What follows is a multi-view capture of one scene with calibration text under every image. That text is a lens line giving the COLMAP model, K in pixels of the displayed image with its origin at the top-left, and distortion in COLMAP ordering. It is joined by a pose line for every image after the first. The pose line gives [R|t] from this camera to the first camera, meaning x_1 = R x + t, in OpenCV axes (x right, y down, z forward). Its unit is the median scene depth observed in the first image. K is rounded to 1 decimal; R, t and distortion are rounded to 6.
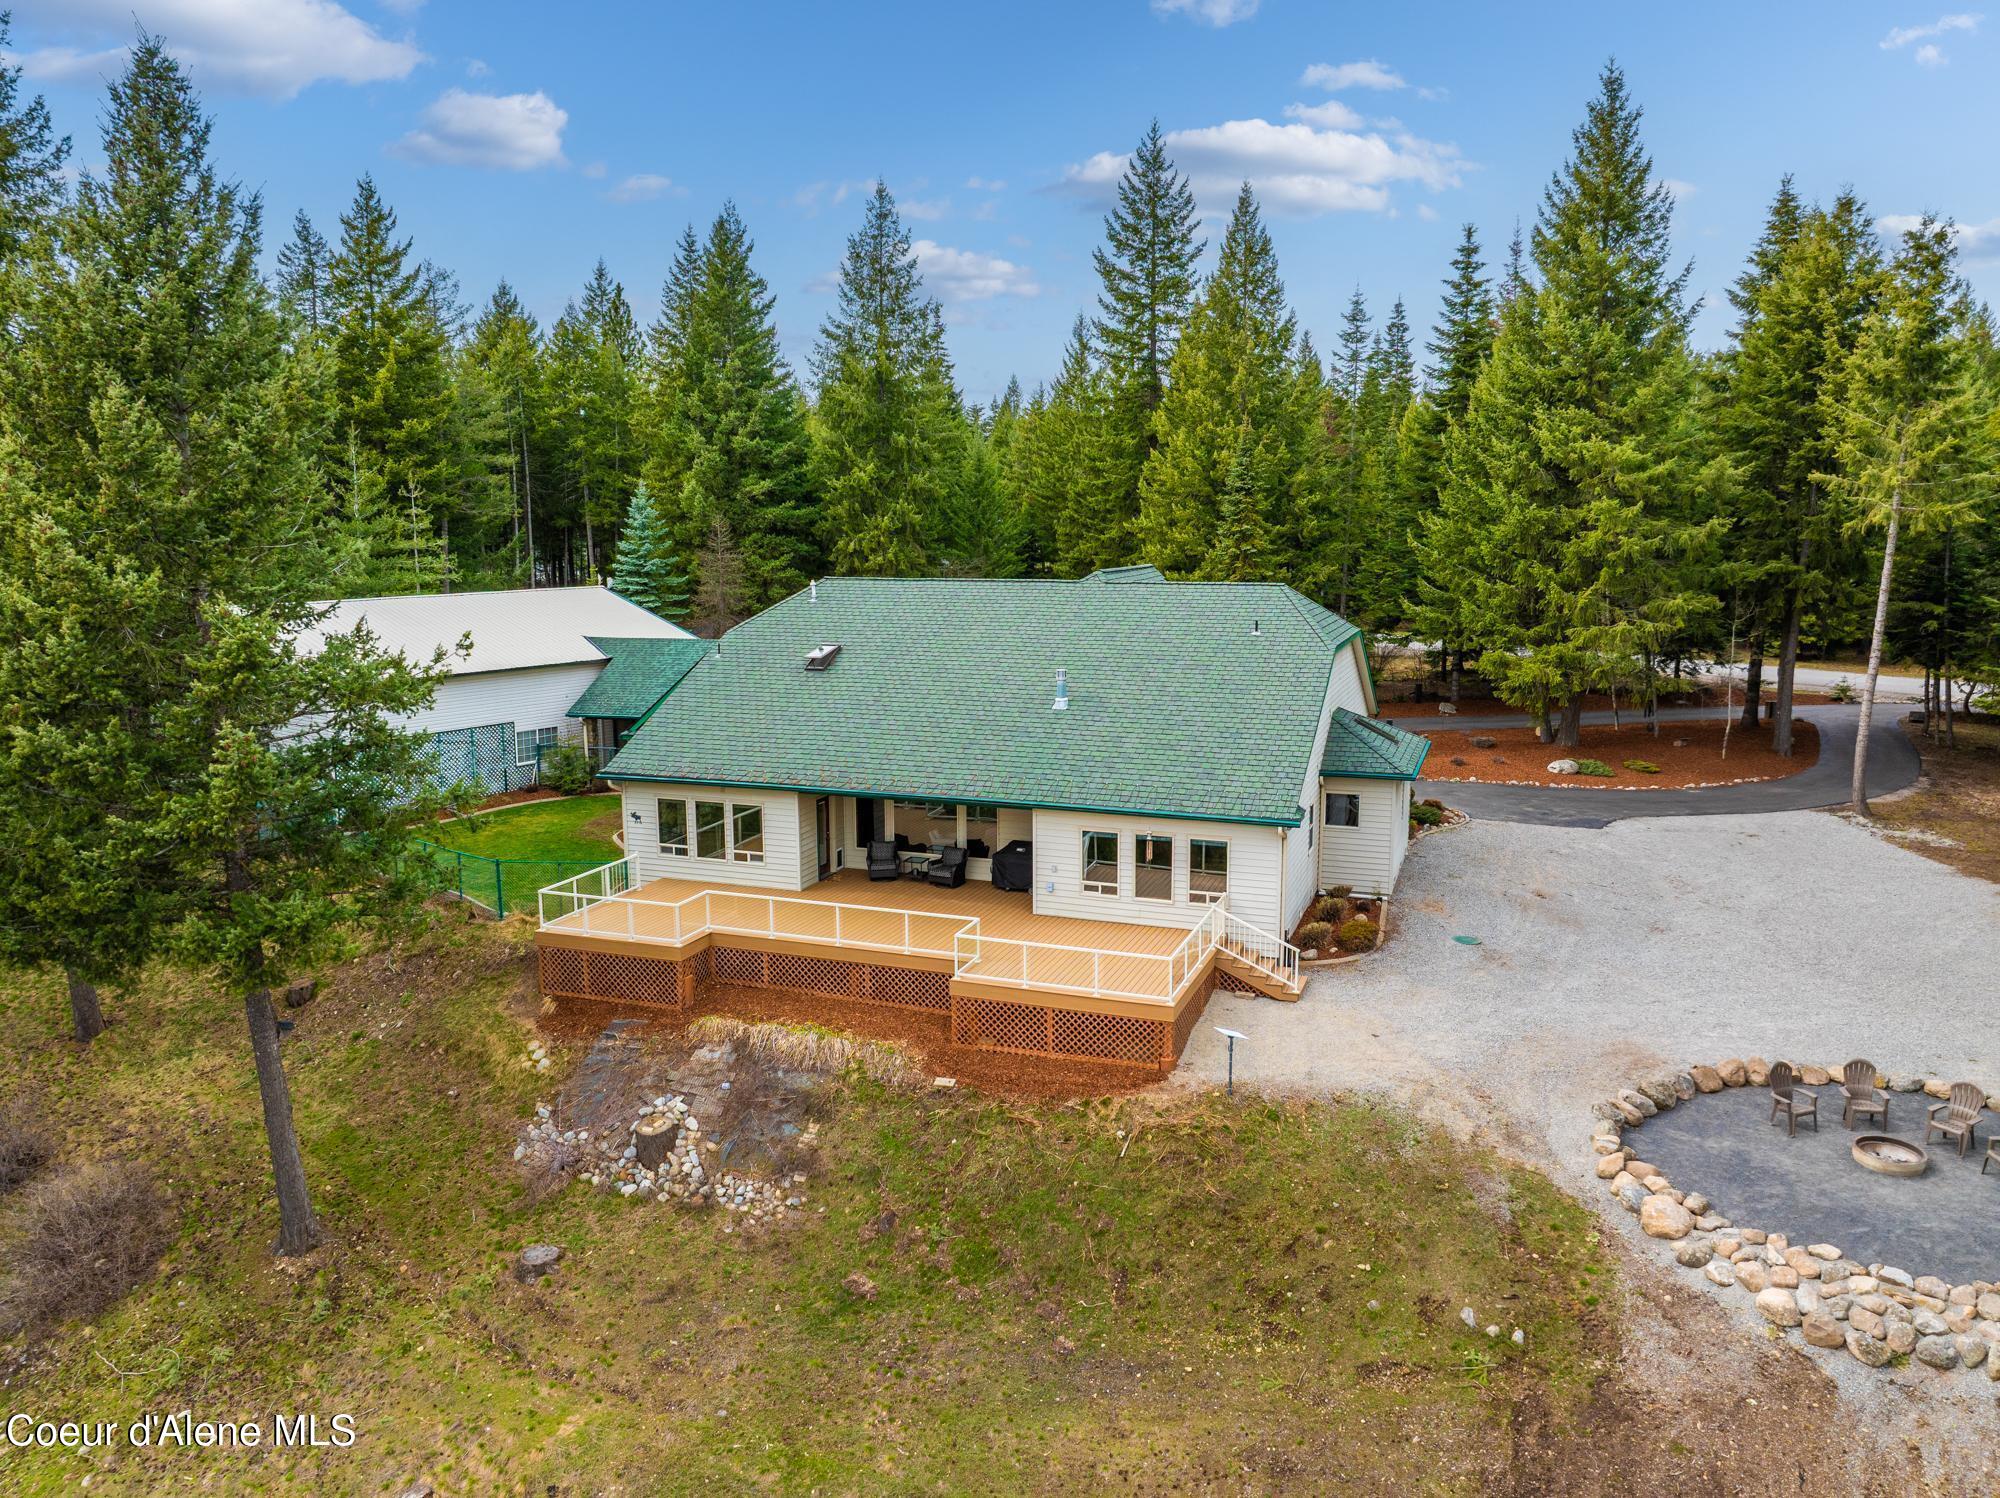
lens RADIAL K [[1413.4, 0, 1009.1], [0, 1413.4, 747.6], [0, 0, 1]] dist [-0.052968, 0.018475]
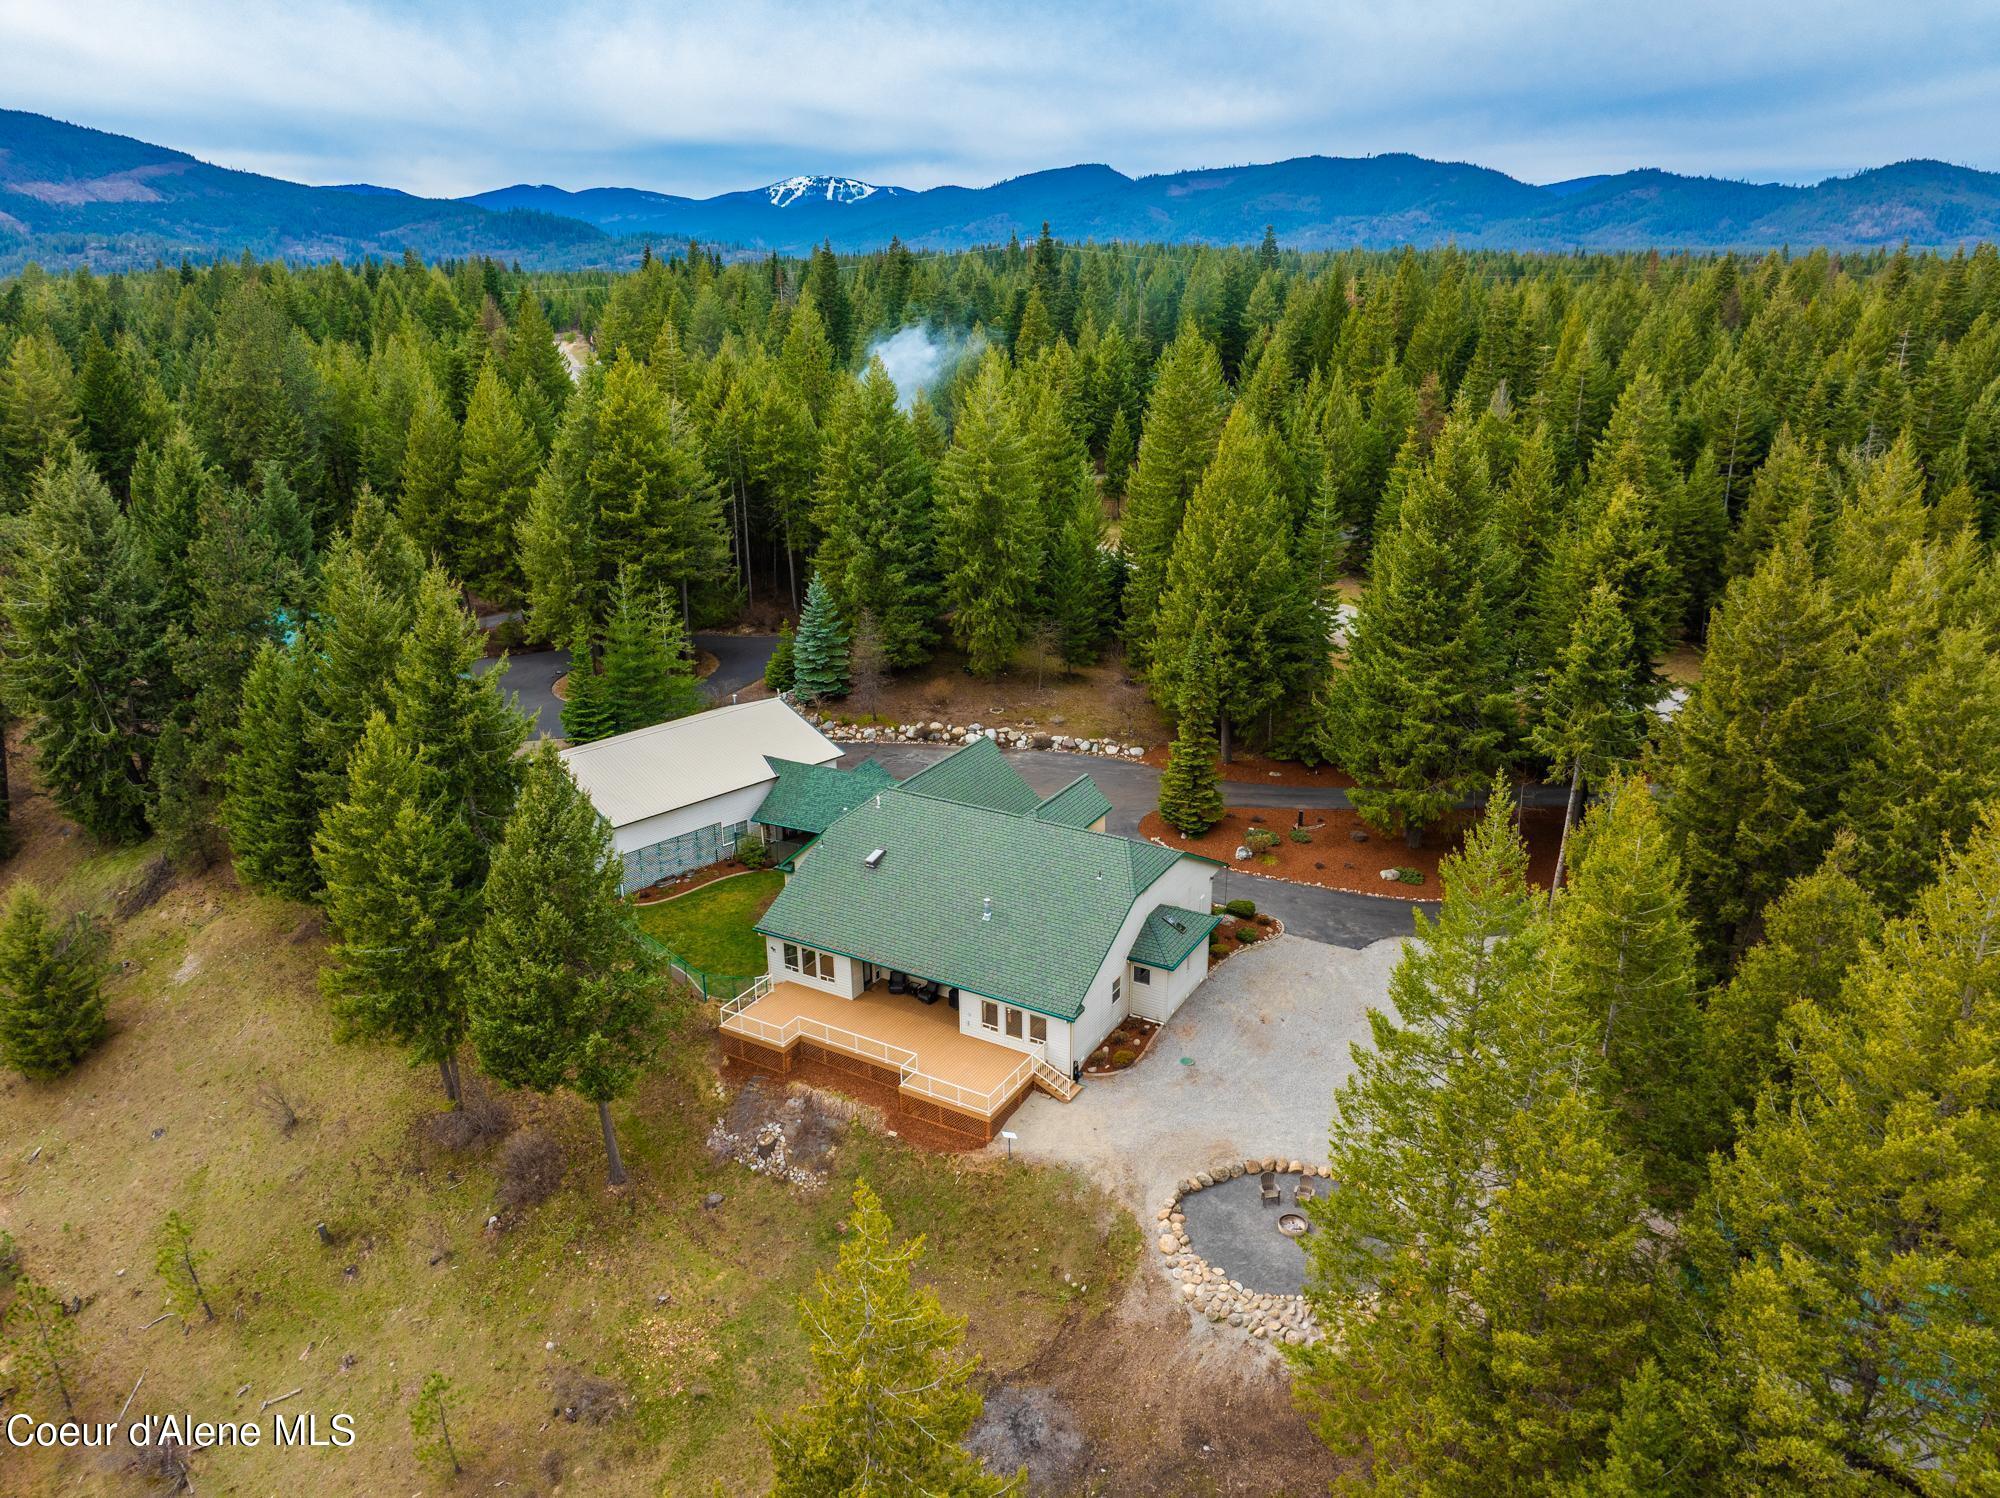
lens RADIAL K [[1413.4, 0, 1015.1], [0, 1413.4, 743.5], [0, 0, 1]] dist [-0.052968, 0.018475]
pose [[0.985362, 0.054659, -0.161472, 0.413286], [-0.023928, 0.982173, 0.186449, -0.689578], [0.168785, -0.179856, 0.969105, -0.879600]]
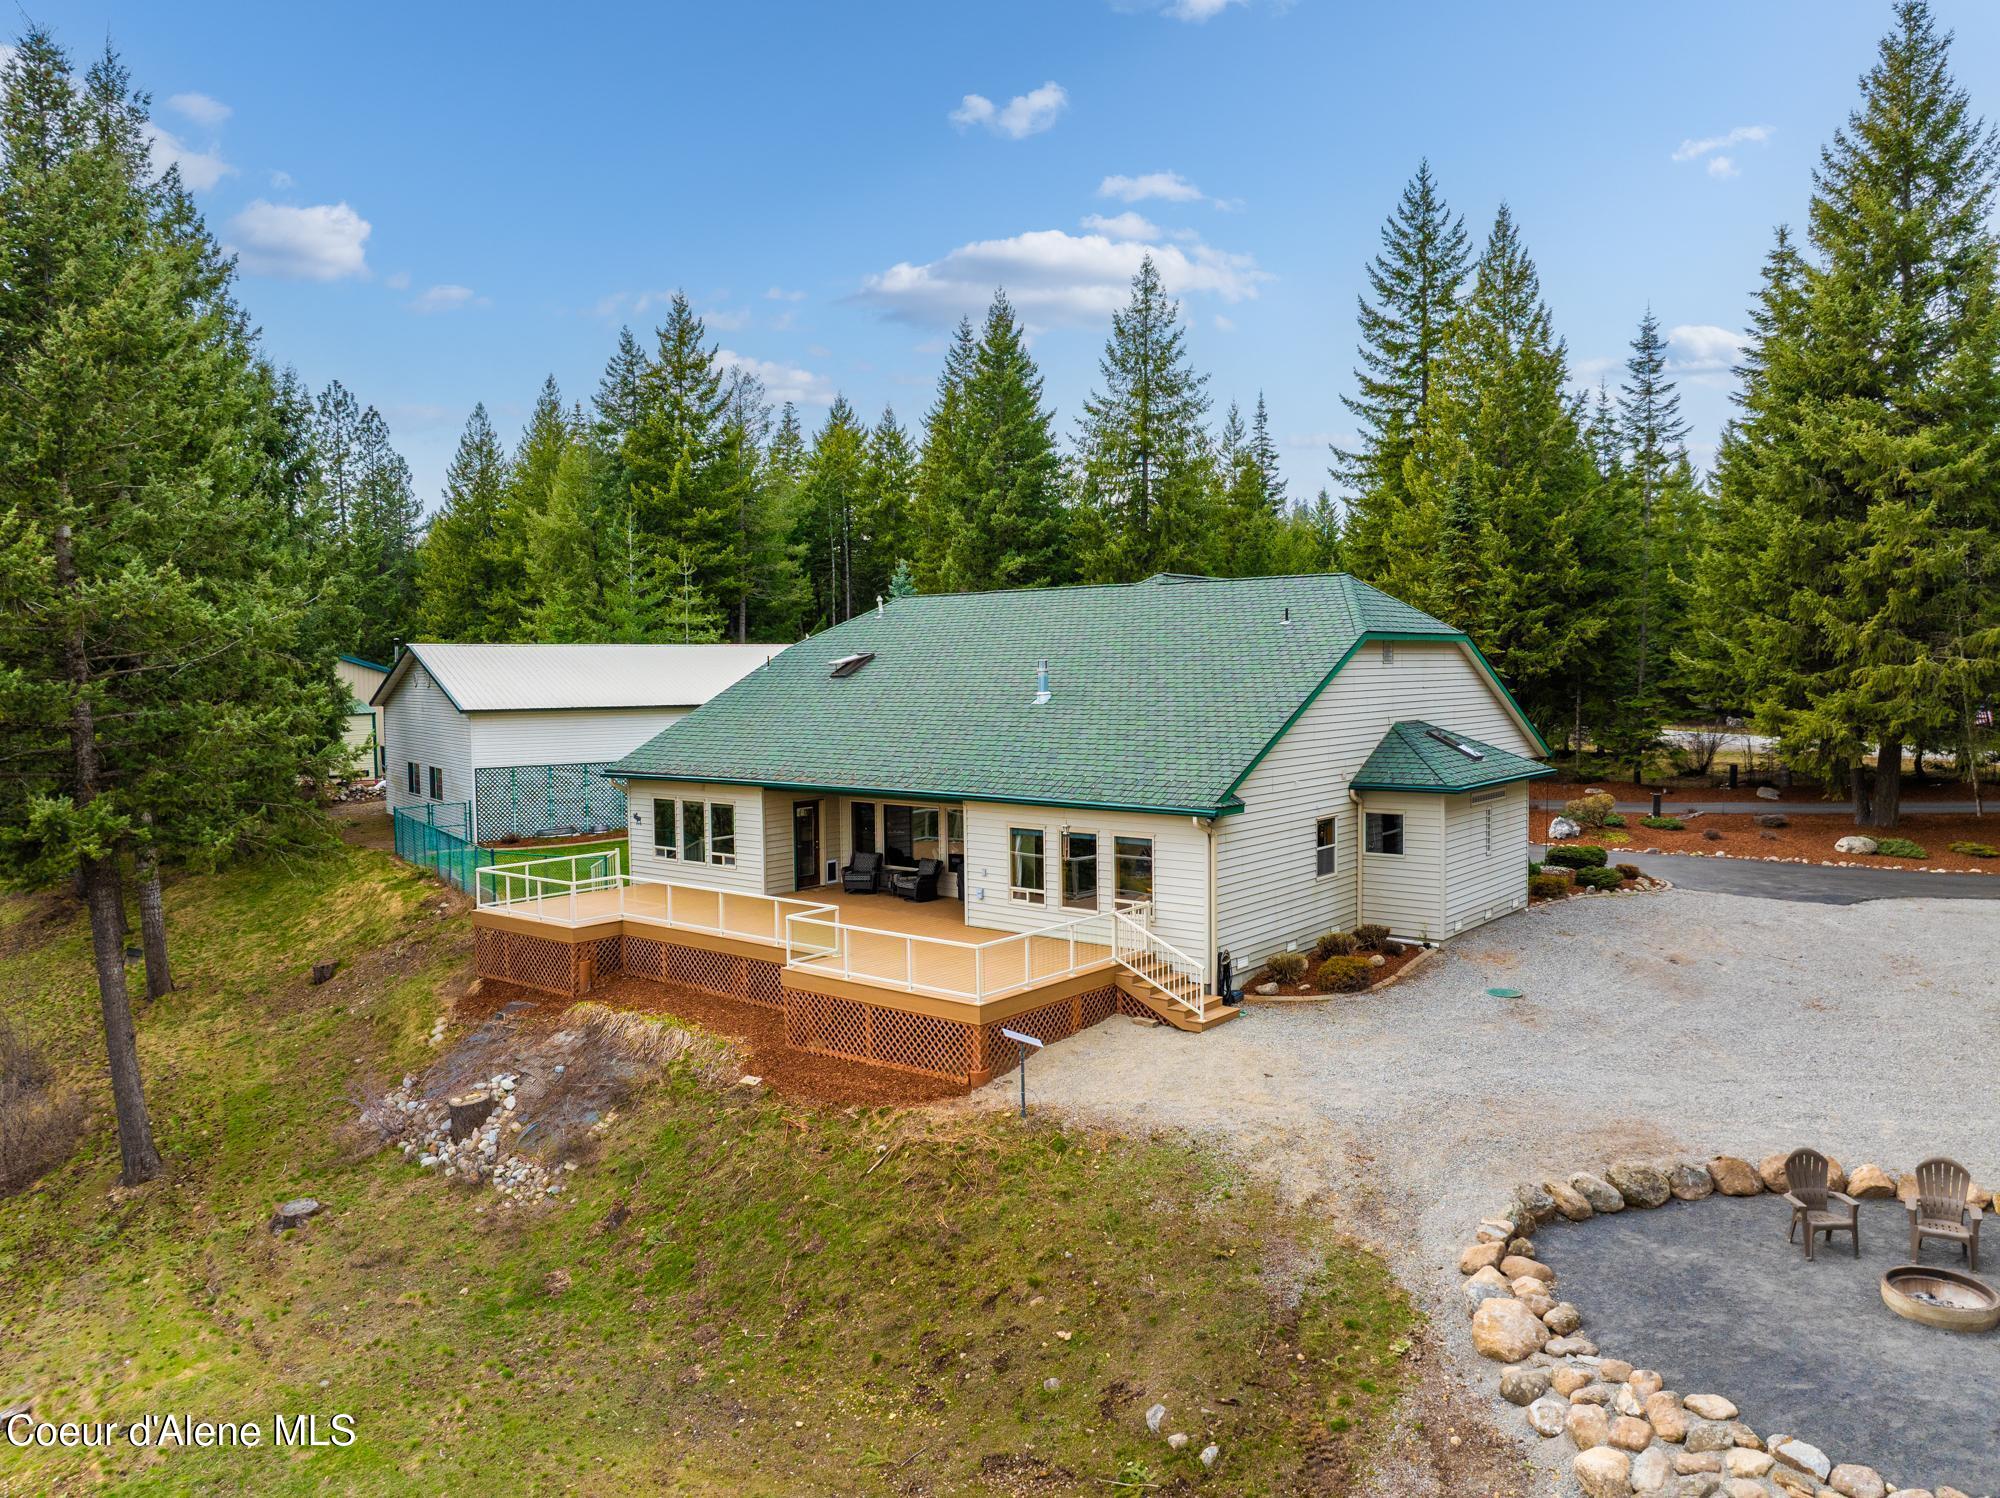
lens RADIAL K [[1413.4, 0, 1012.3], [0, 1413.4, 752.6], [0, 0, 1]] dist [-0.052968, 0.018475]
pose [[0.946943, 0.012155, -0.321173, 0.342892], [-0.044238, 0.994703, -0.092785, 0.096658], [0.318344, 0.102070, 0.942464, 0.184609]]
